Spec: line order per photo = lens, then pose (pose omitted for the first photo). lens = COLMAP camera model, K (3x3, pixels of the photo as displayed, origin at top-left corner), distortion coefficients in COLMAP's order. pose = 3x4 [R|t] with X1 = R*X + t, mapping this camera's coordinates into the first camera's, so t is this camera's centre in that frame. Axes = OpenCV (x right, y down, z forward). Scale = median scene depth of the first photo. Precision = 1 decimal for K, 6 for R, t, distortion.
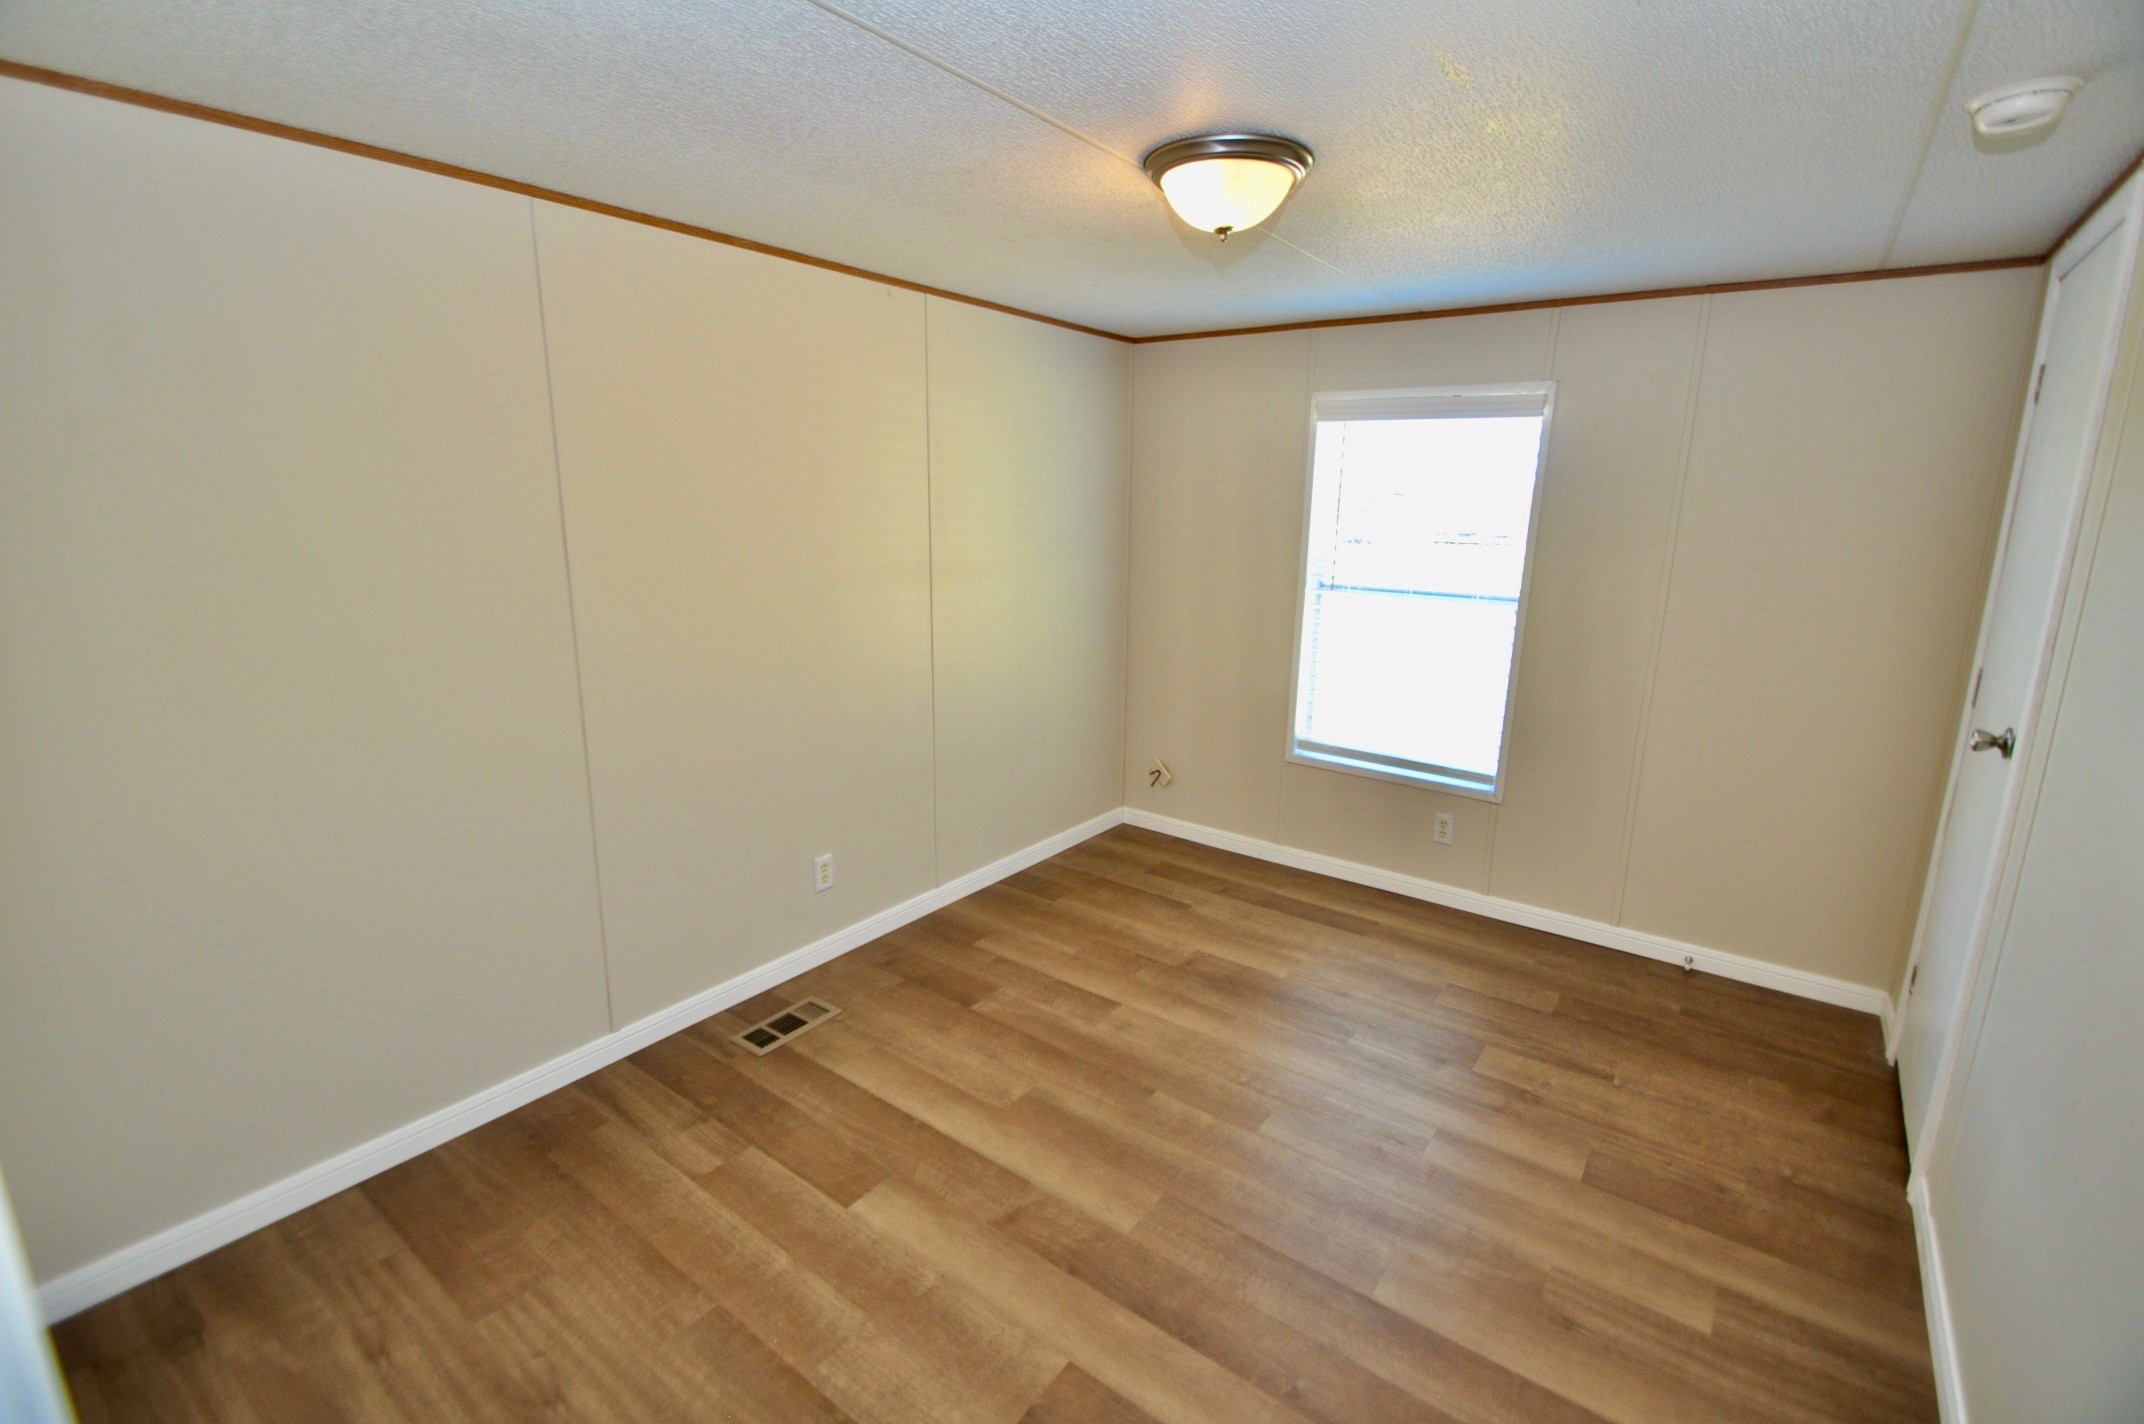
lens RADIAL K [[947.5, 0, 1056.4], [0, 947.5, 705.1], [0, 0, 1]] dist [0.016144, -0.019661]
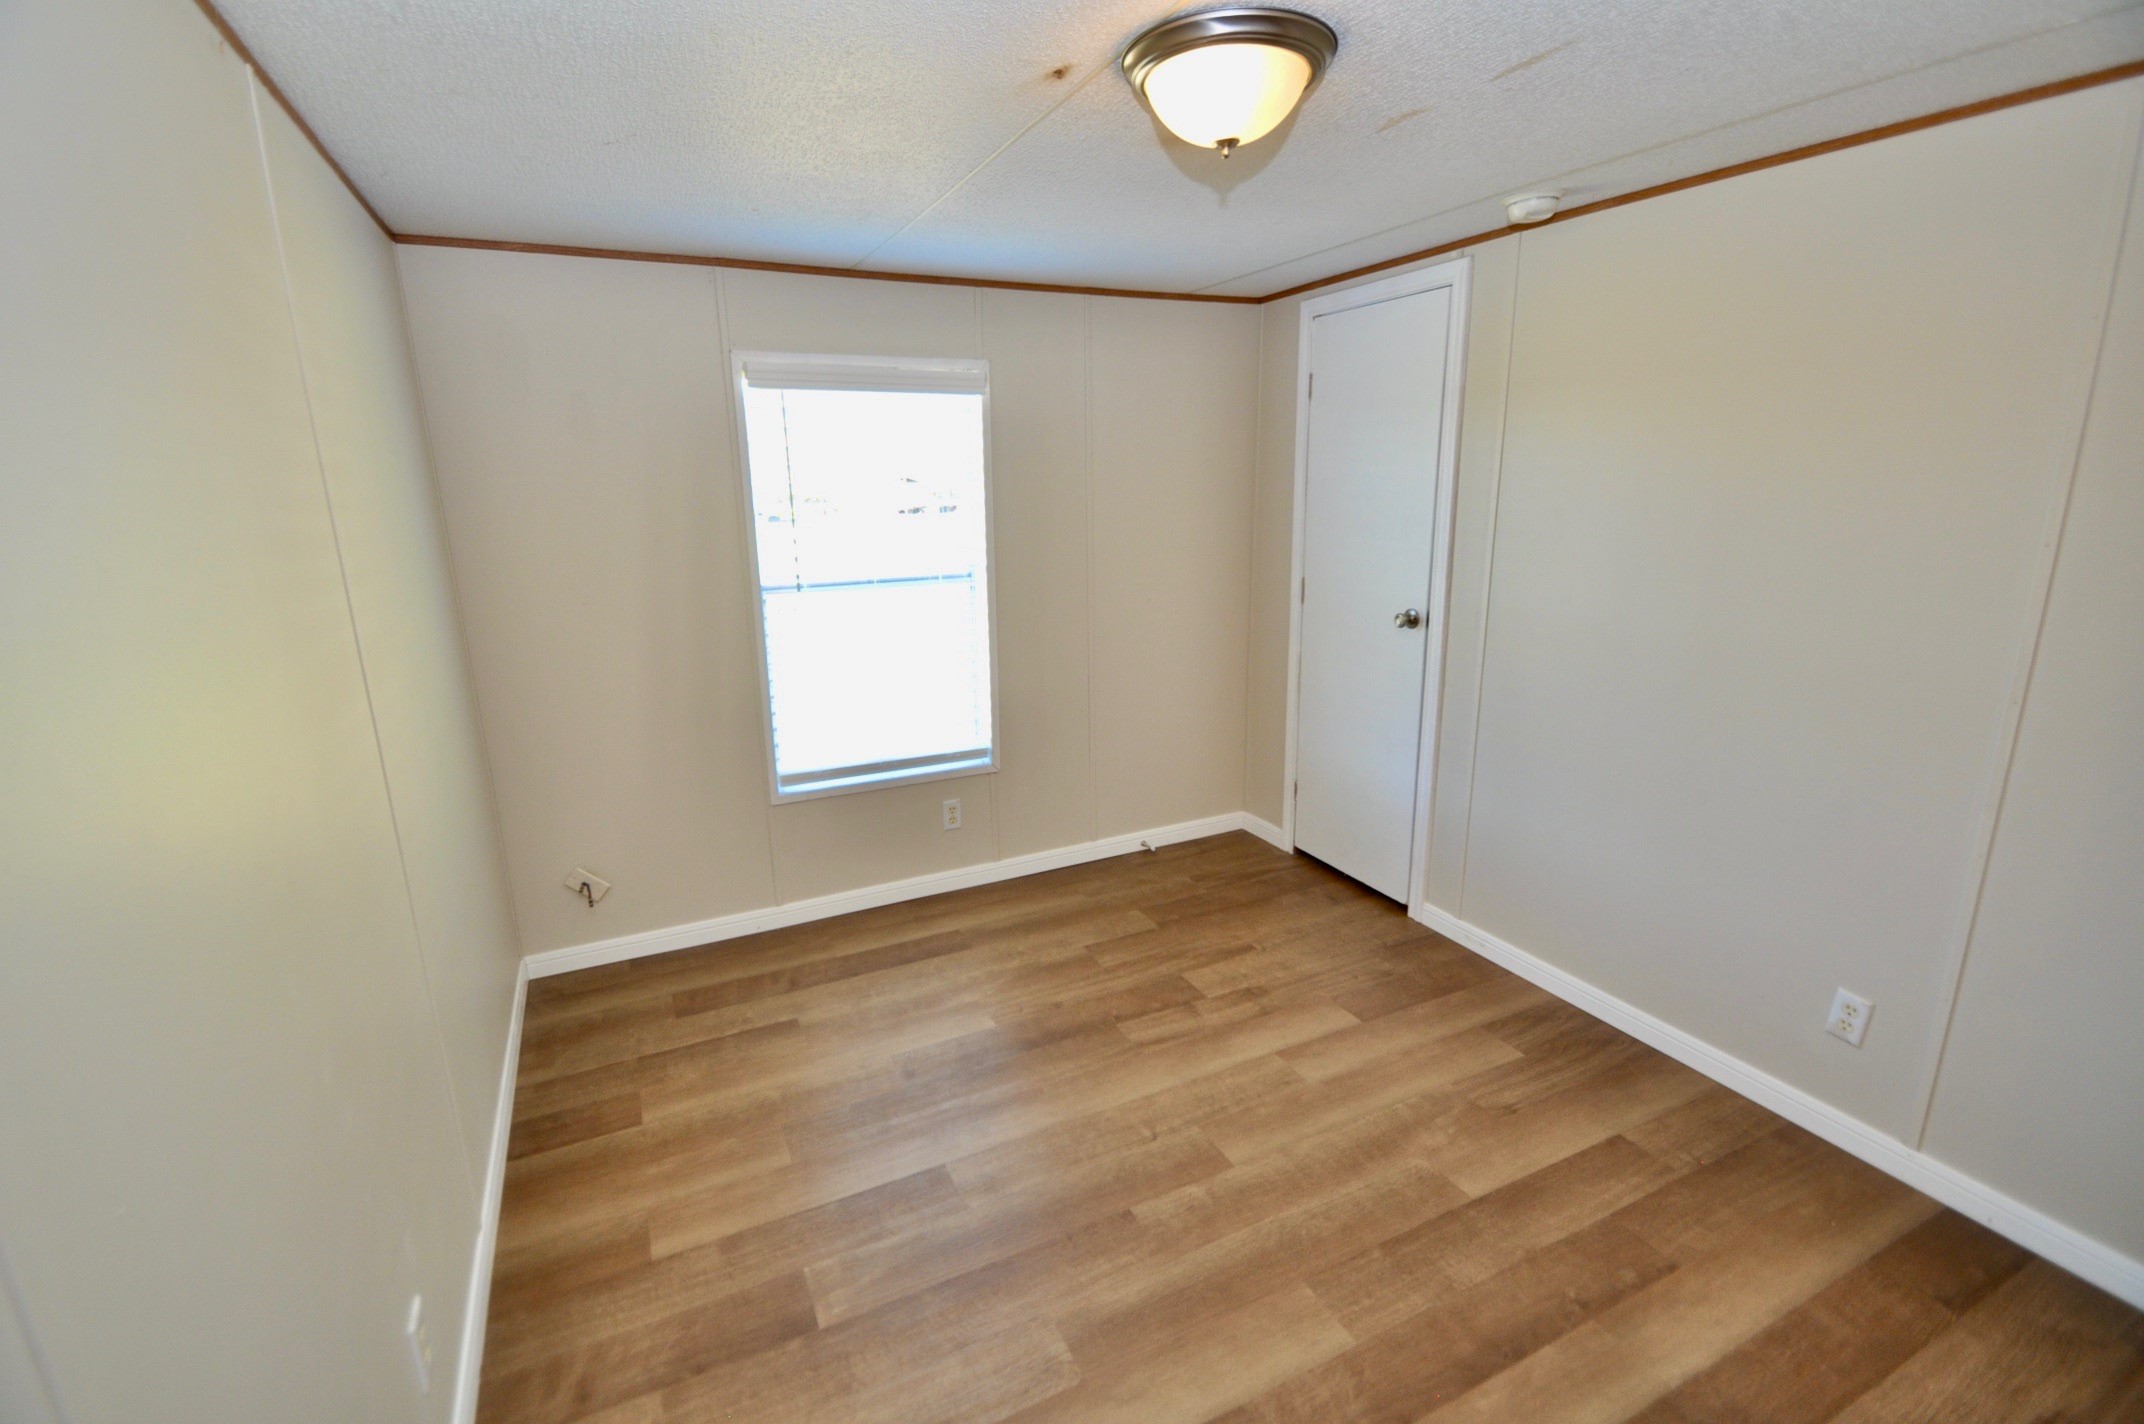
lens RADIAL K [[947.5, 0, 1056.4], [0, 947.5, 705.1], [0, 0, 1]] dist [0.016144, -0.019661]
pose [[0.461326, -0.234889, 0.855573, -0.412669], [0.218342, 0.964718, 0.147123, -0.116050], [-0.859945, 0.118936, 0.496336, 0.470677]]
